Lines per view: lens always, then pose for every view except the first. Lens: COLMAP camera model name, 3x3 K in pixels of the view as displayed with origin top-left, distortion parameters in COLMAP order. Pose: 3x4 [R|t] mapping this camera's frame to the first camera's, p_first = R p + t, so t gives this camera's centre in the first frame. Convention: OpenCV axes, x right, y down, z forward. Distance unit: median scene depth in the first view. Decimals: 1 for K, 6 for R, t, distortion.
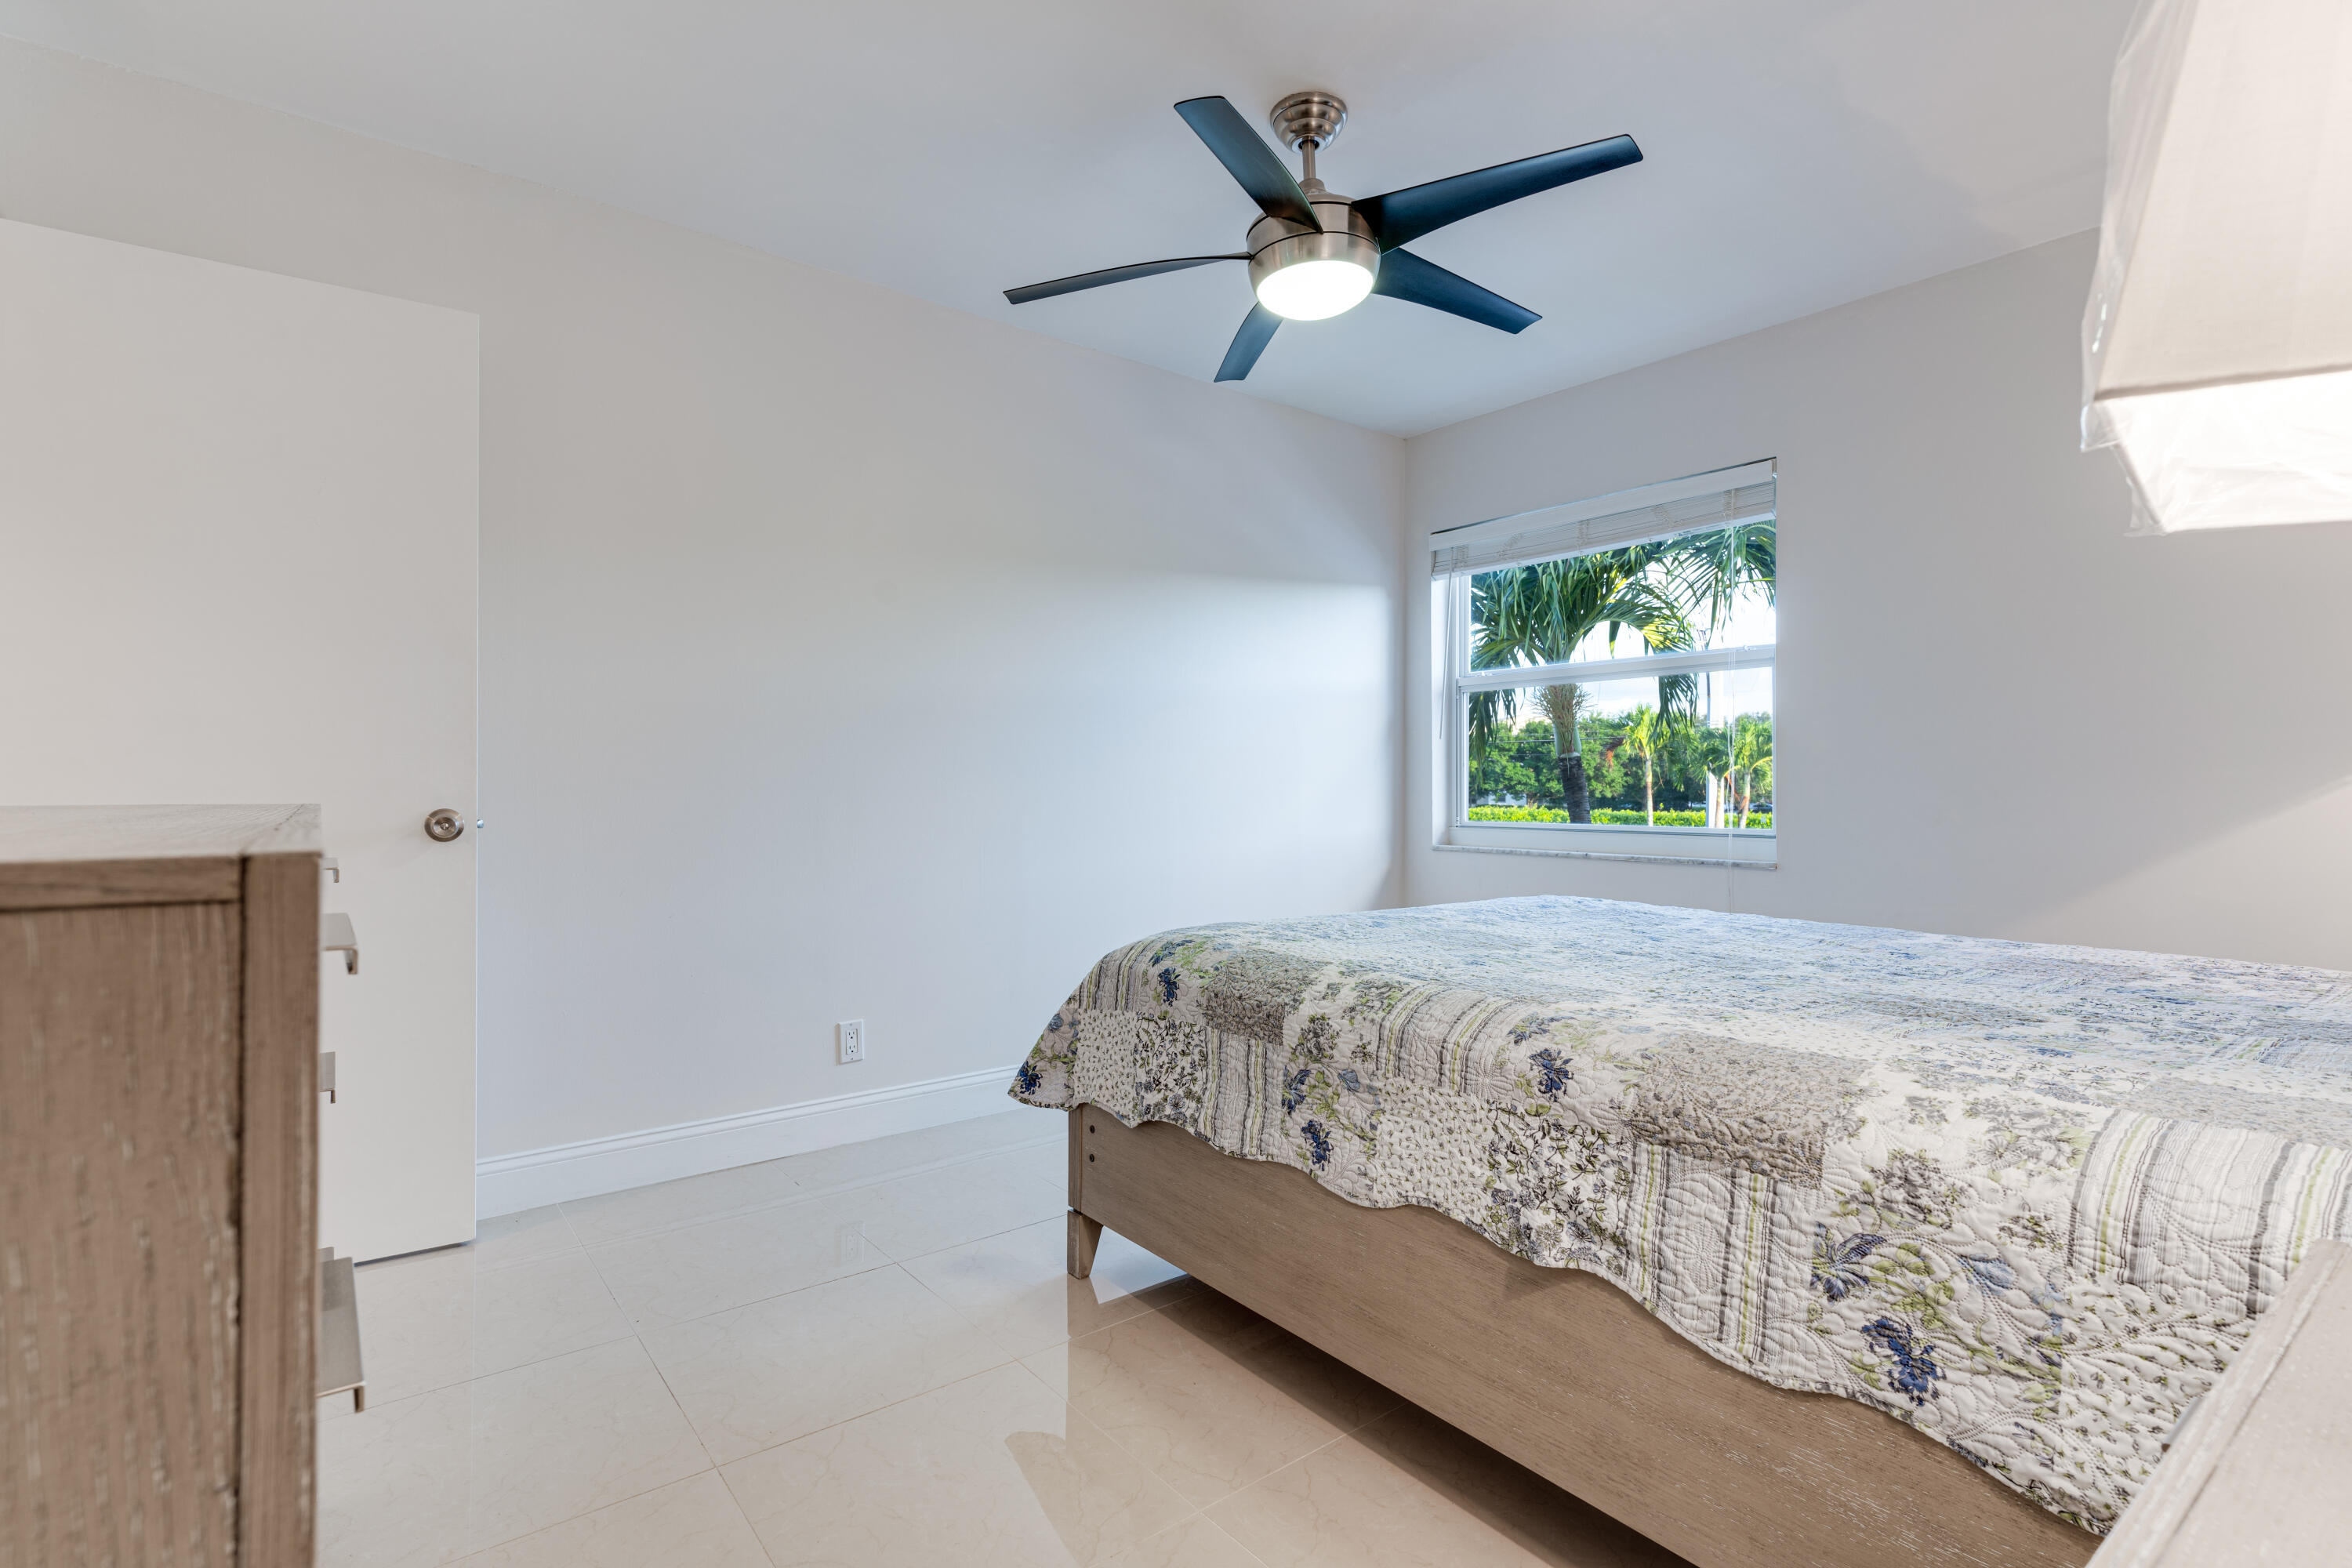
lens RADIAL K [[1104.8, 0, 1168.2], [0, 1104.8, 778.2], [0, 0, 1]] dist [0.002462, -0.000255]
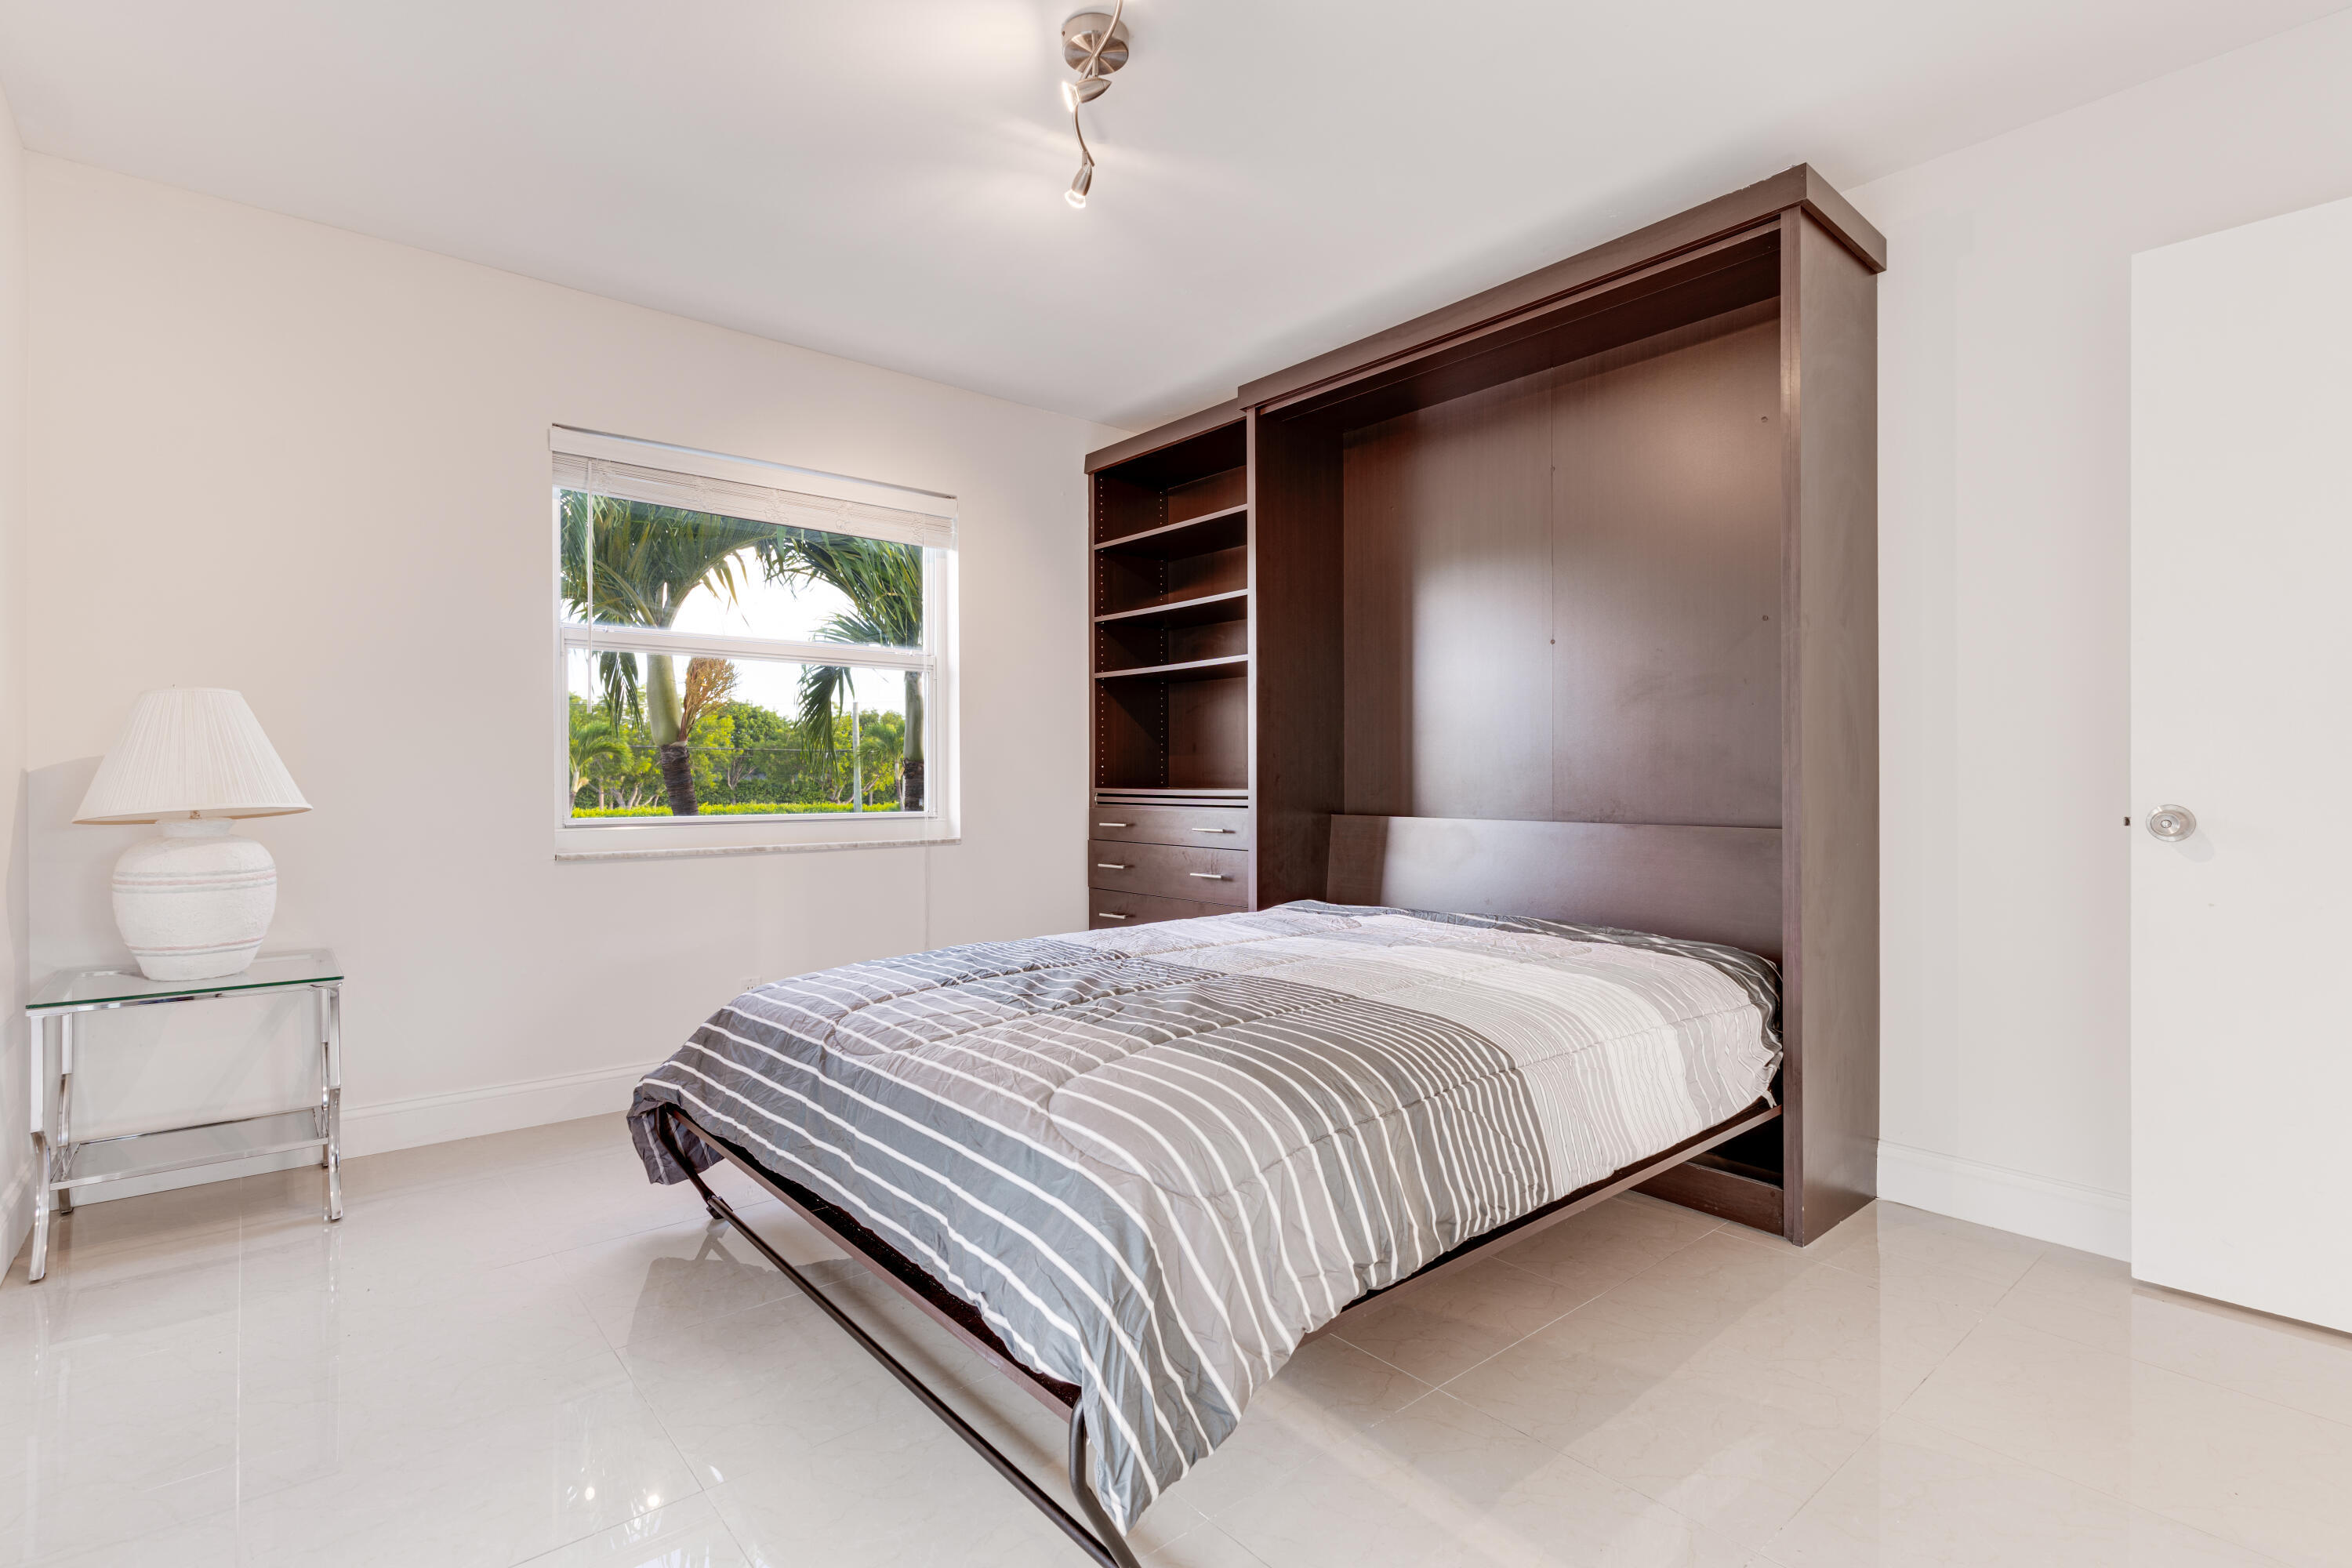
lens RADIAL K [[1104.8, 0, 1180.8], [0, 1104.8, 782.9], [0, 0, 1]] dist [0.002462, -0.000255]
pose [[-0.052053, -0.002777, 0.998640, -0.532877], [-0.000947, 0.999996, 0.002732, 0.011063], [-0.998644, -0.000804, -0.052056, 0.671899]]
